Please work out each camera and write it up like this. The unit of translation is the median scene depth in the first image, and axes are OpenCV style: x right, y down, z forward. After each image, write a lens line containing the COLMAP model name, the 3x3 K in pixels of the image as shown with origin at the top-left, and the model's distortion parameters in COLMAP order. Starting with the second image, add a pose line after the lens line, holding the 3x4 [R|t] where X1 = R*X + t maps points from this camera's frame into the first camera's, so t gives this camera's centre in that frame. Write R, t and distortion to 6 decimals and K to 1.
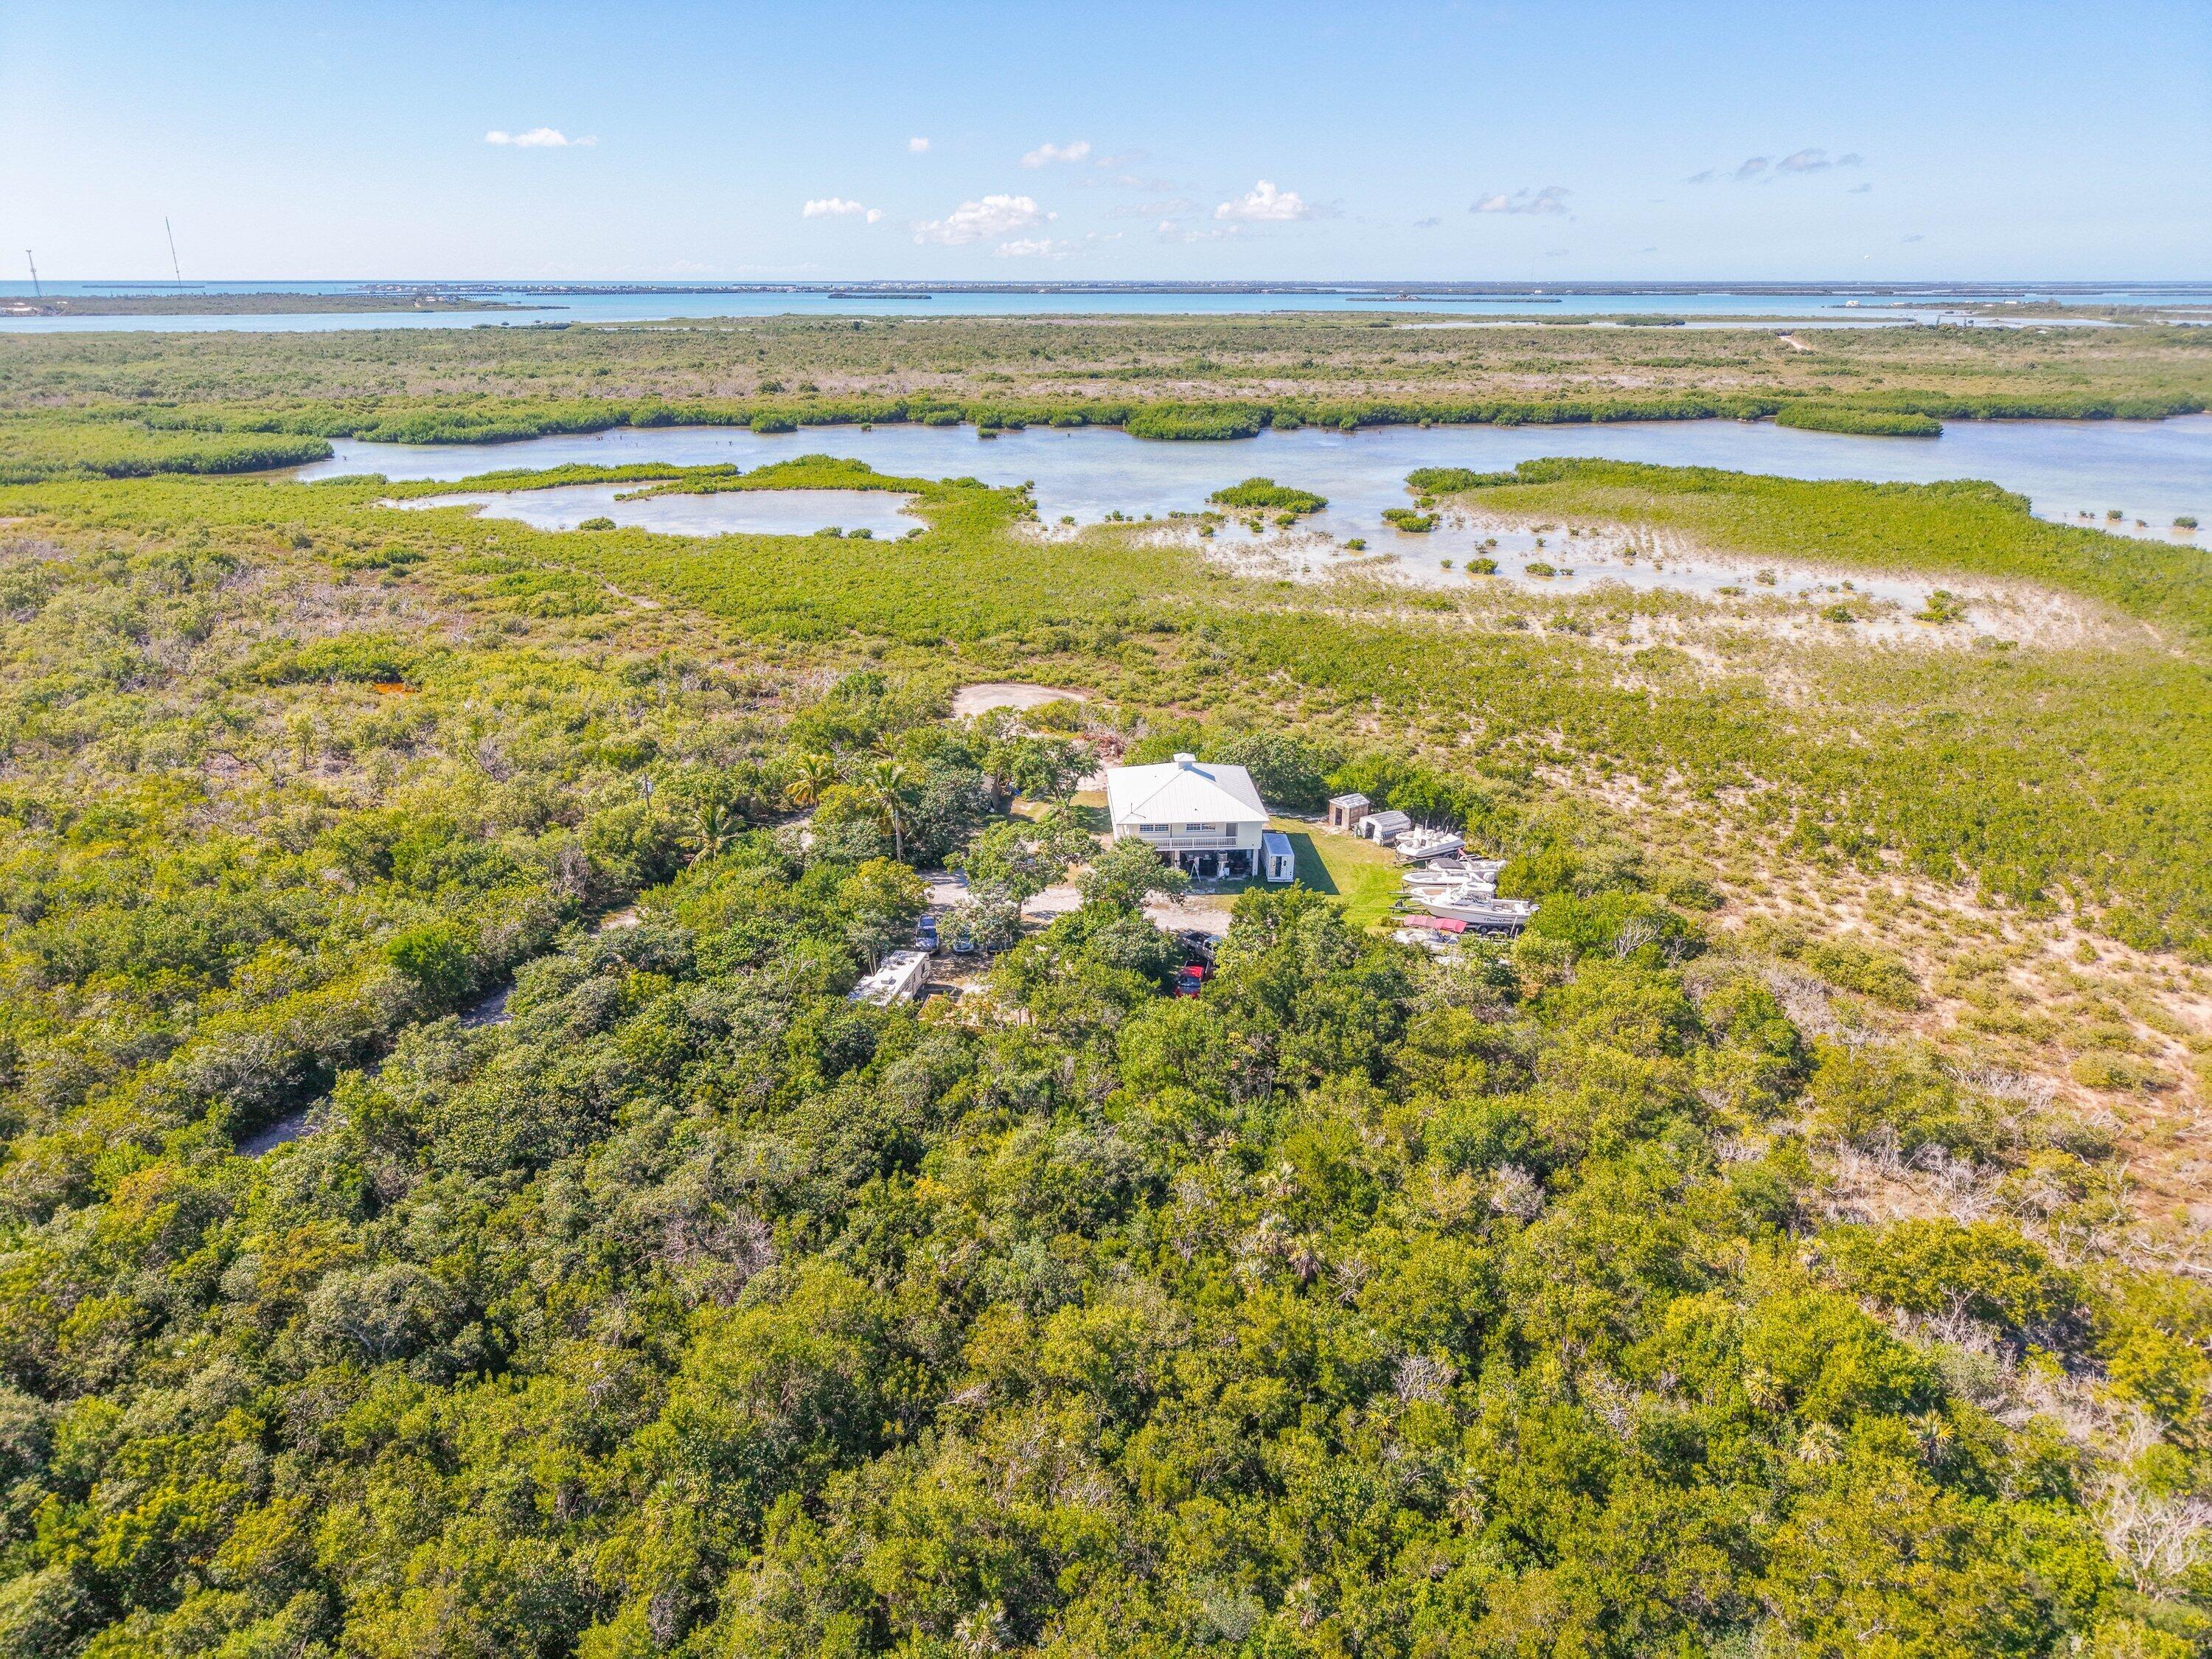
lens RADIAL K [[1498.3, 0, 1112.8], [0, 1498.3, 823.4], [0, 0, 1]] dist [0.029314, -0.032025]
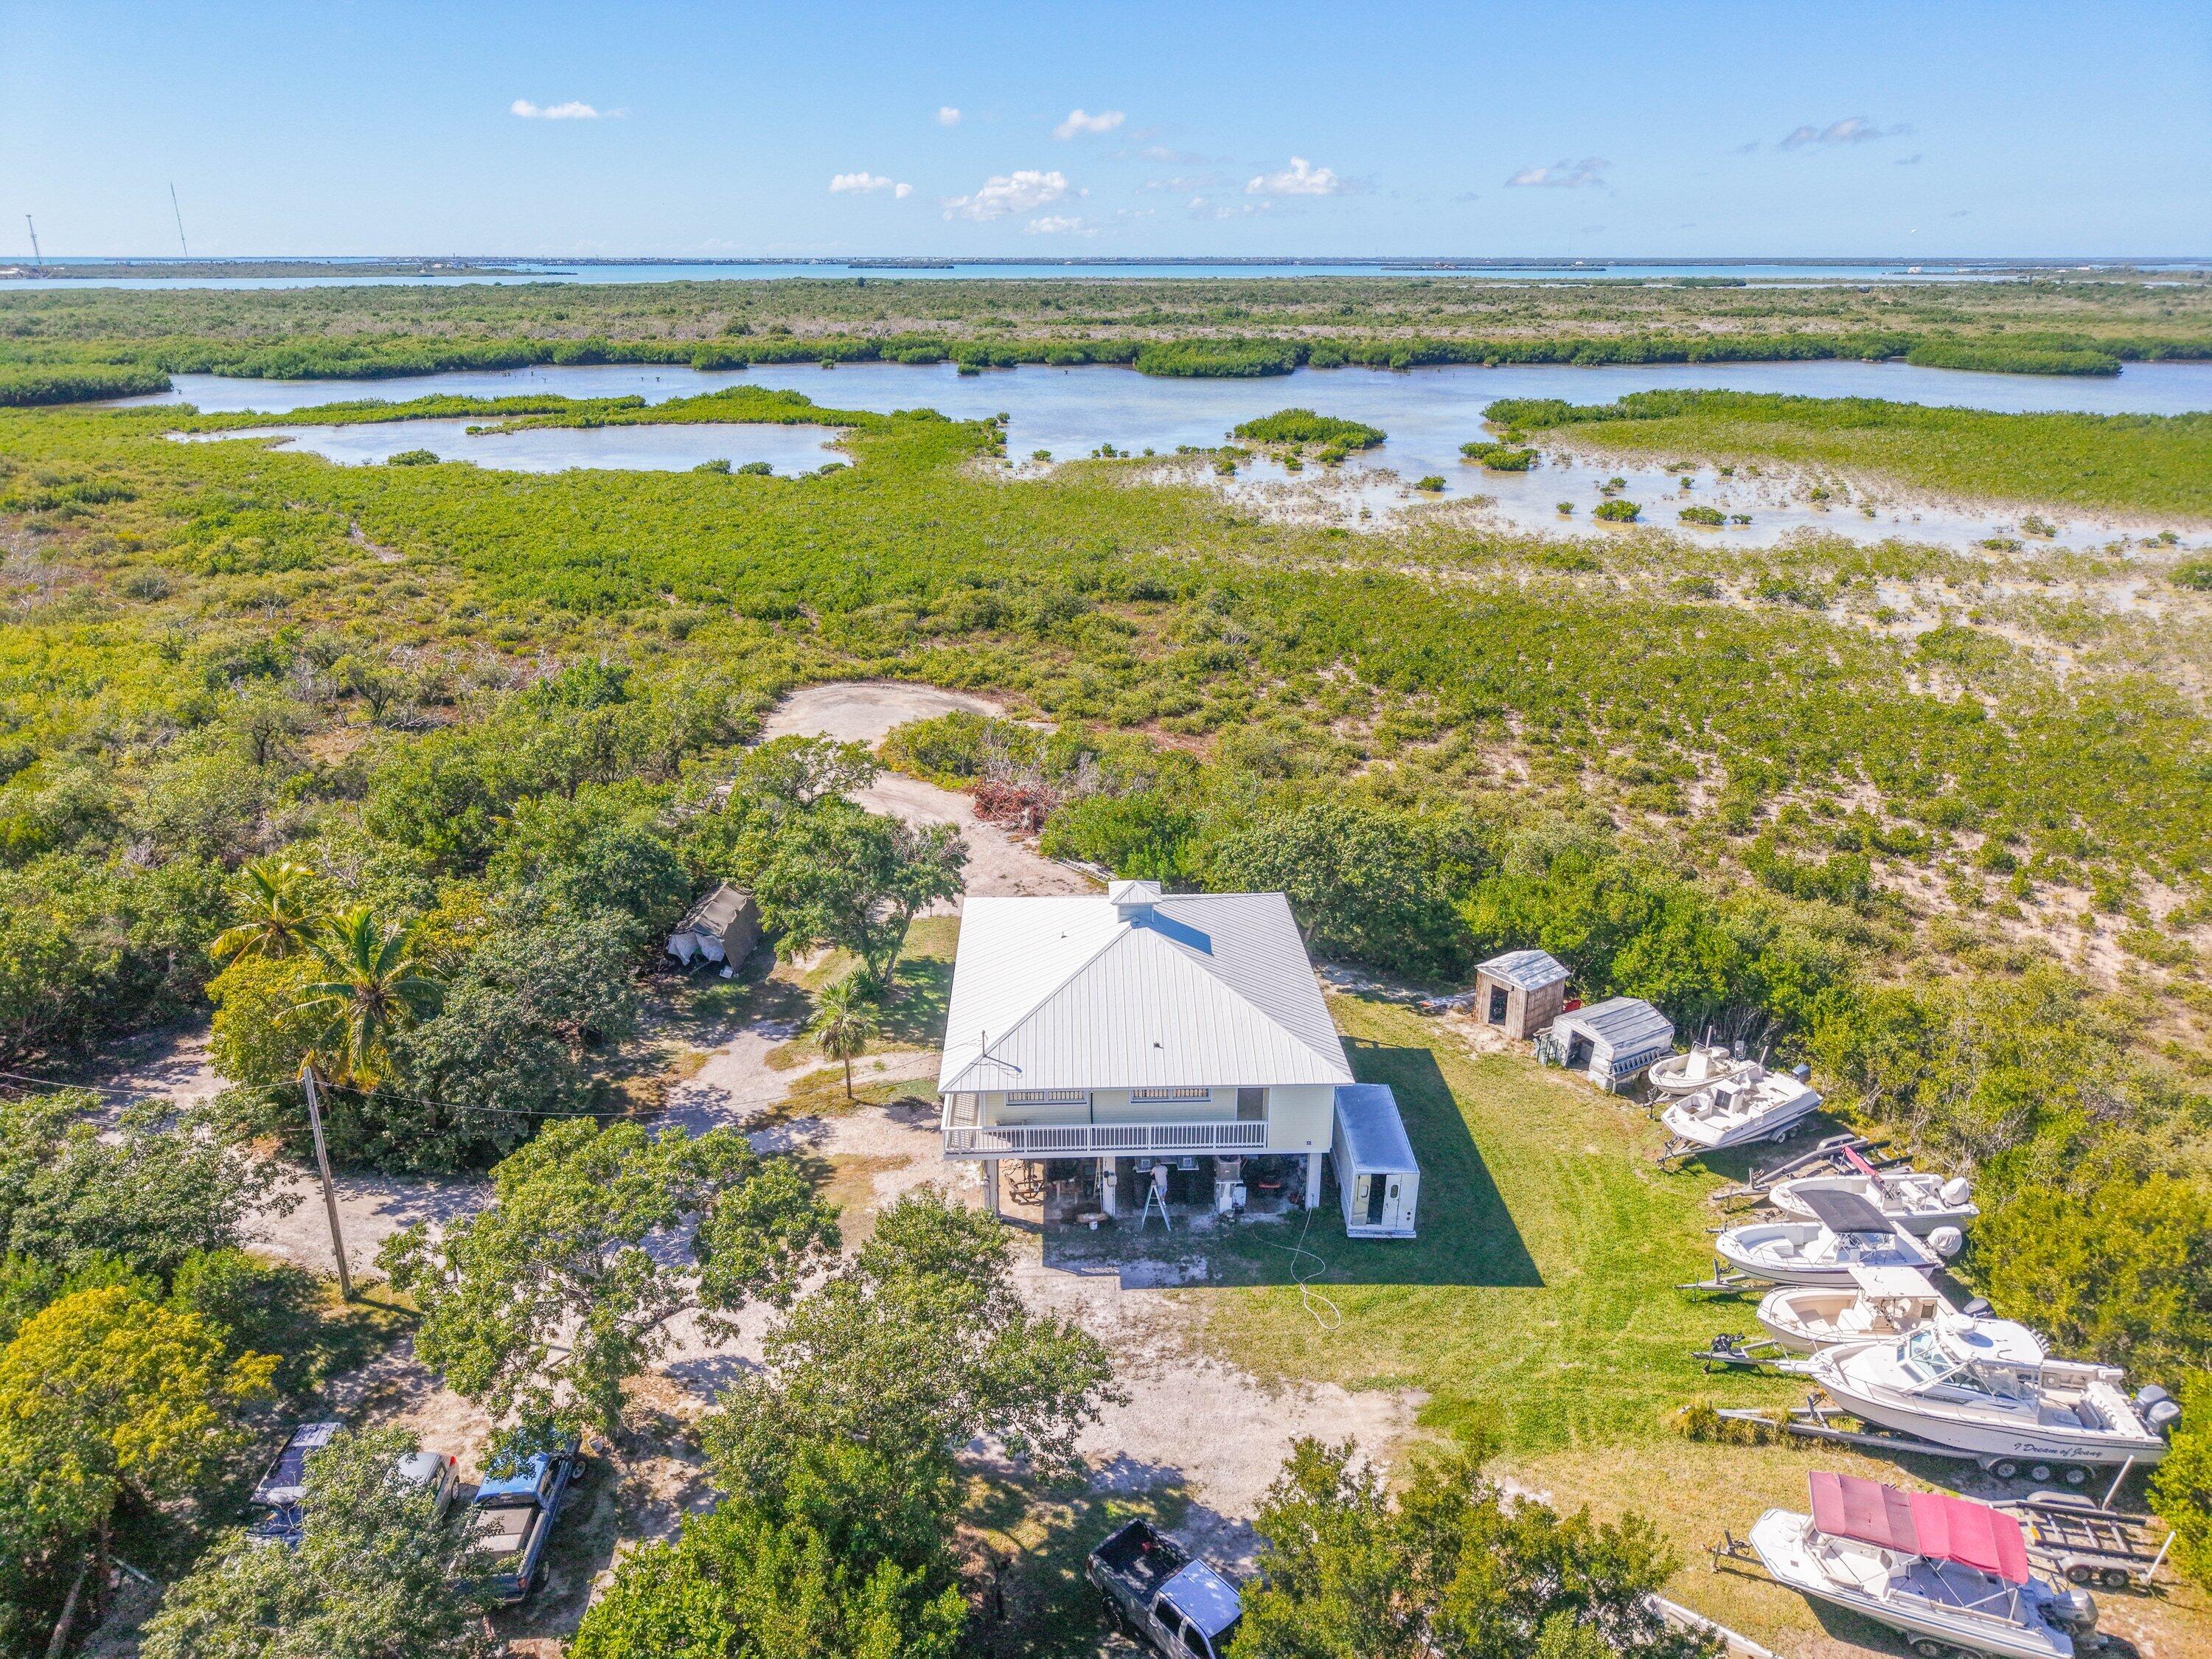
lens RADIAL K [[1482.9, 0, 1107.7], [0, 1482.9, 835.6], [0, 0, 1]] dist [0.007469, -0.005155]
pose [[0.999742, 0.007415, -0.021463, 0.018668], [-0.006939, 0.999730, 0.022154, -0.025992], [0.021622, -0.021999, 0.999524, 0.232241]]
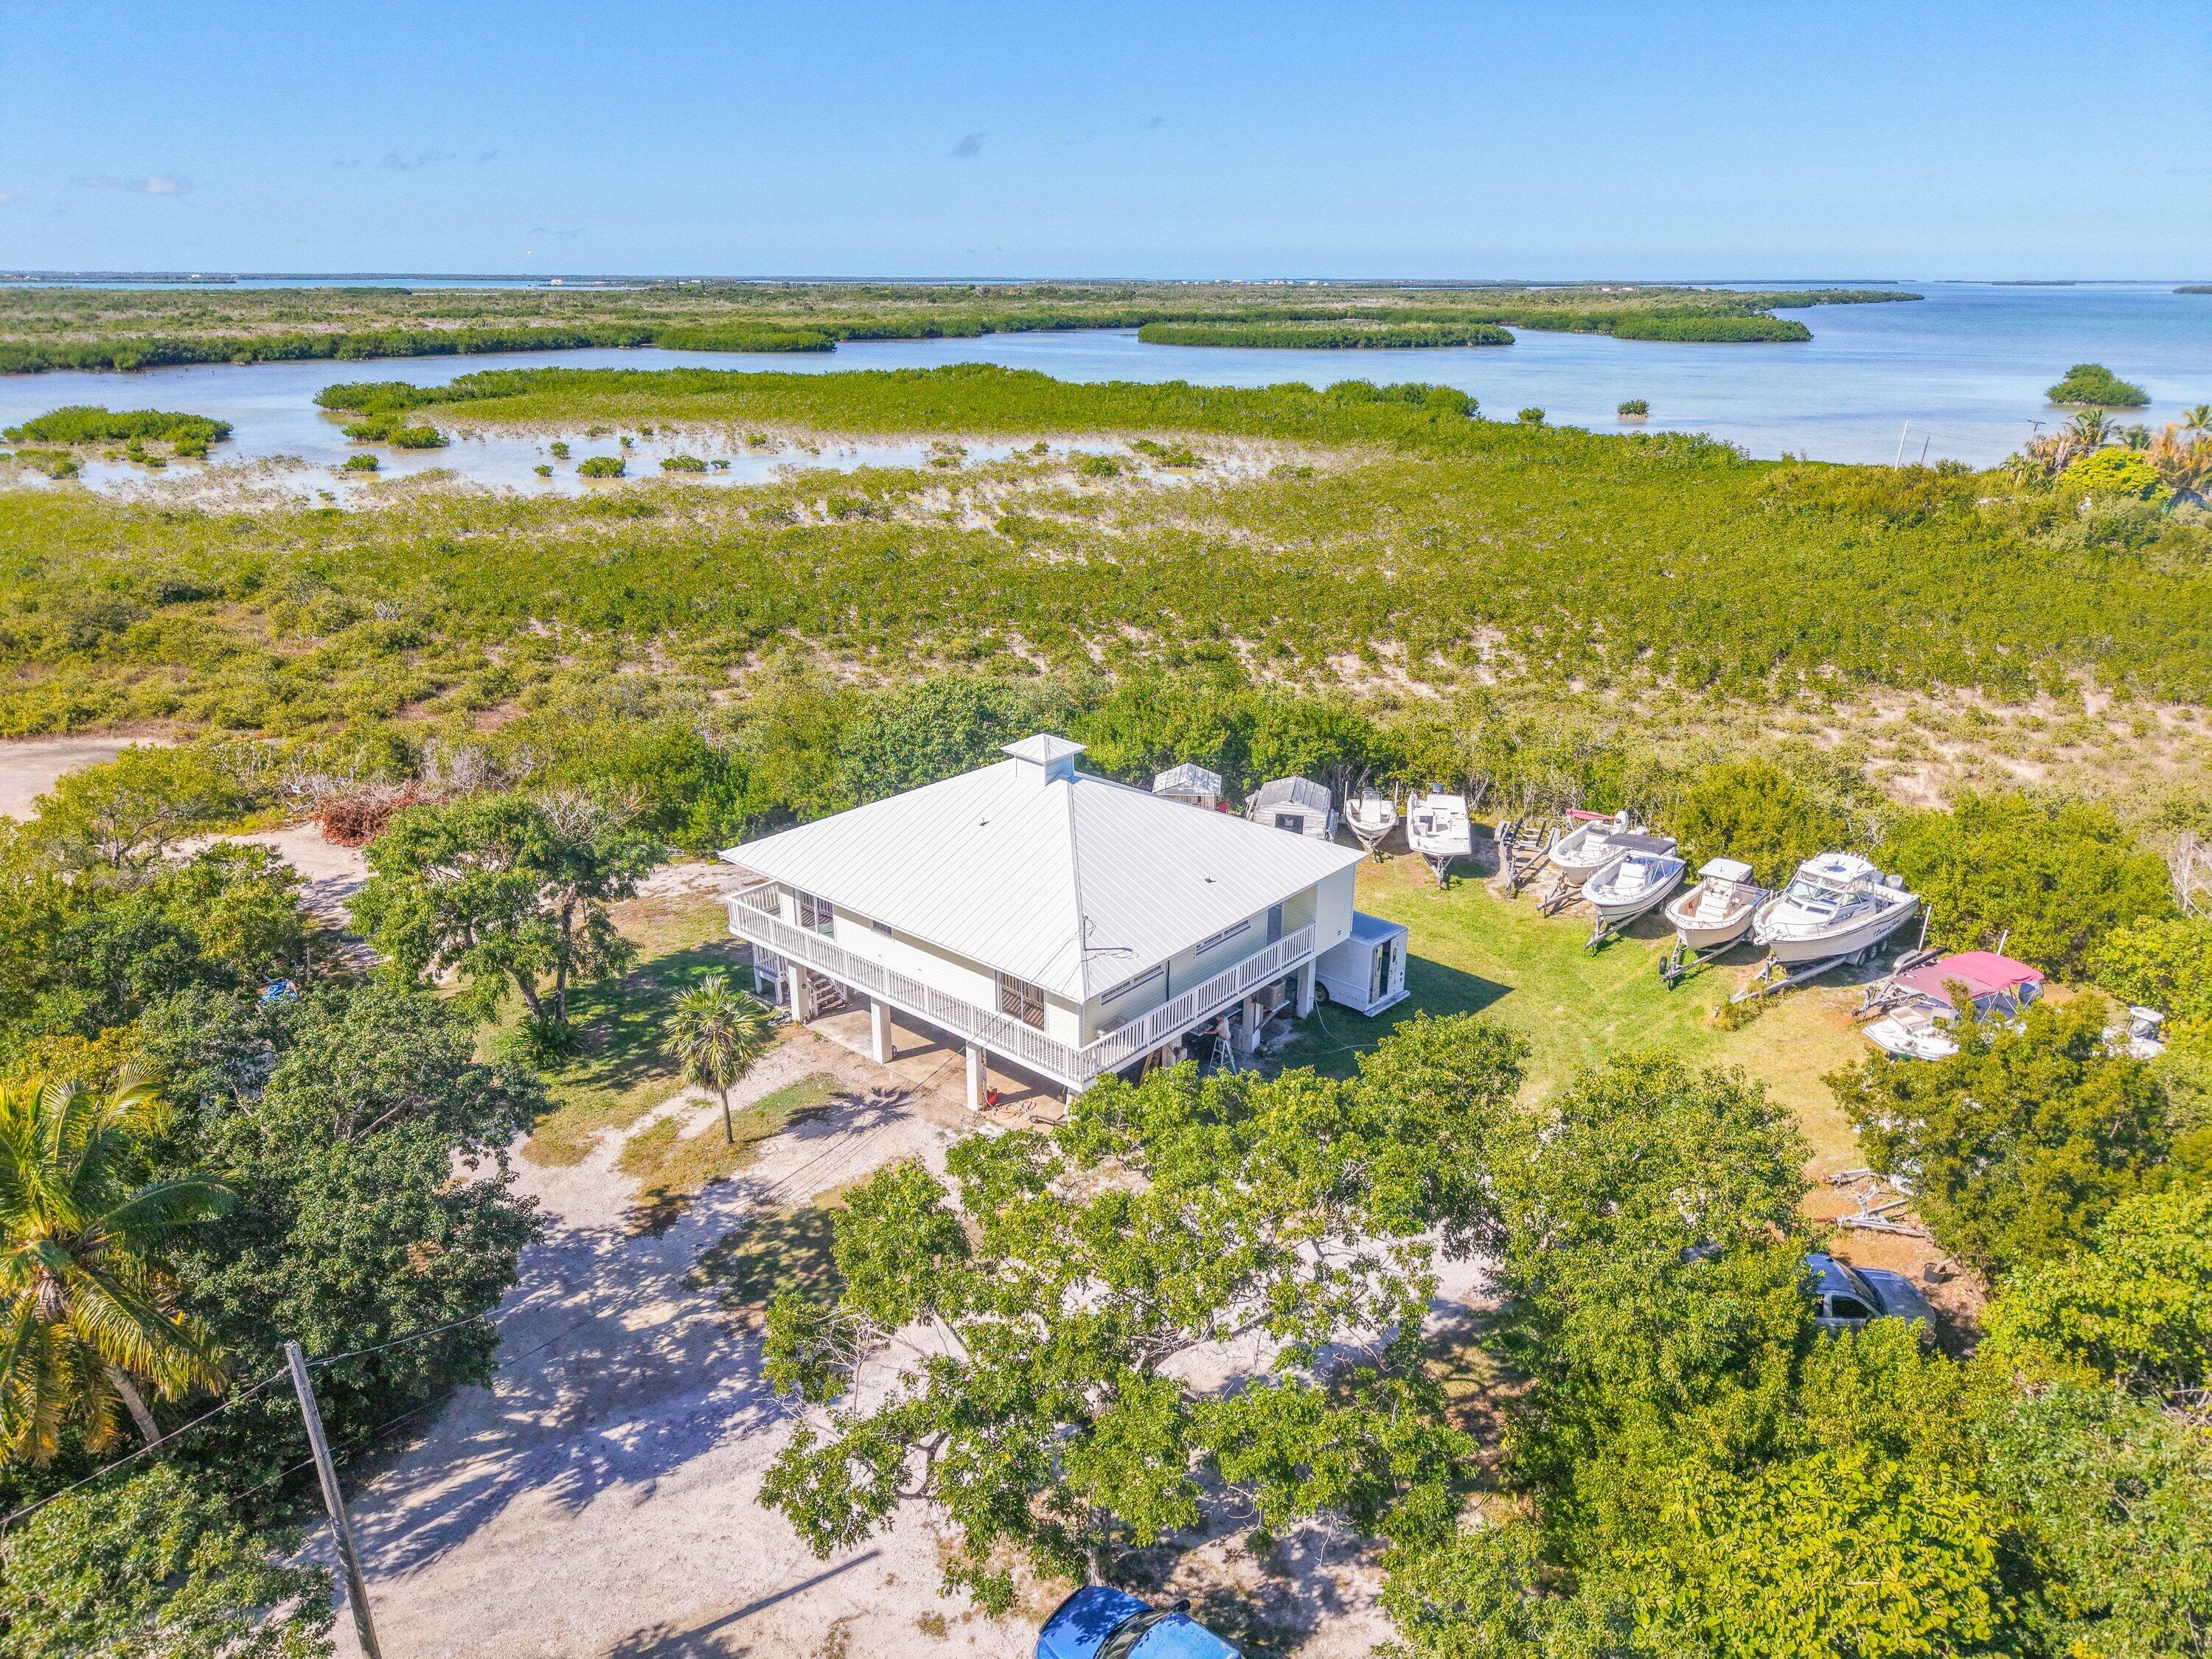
lens RADIAL K [[1479.8, 0, 1106.0], [0, 1479.8, 829.5], [0, 0, 1]] dist [0.038306, -0.052283]
pose [[0.699665, -0.247481, 0.670240, -0.065060], [0.242977, 0.964599, 0.102527, -0.021458], [-0.671886, 0.091118, 0.735029, 0.287827]]
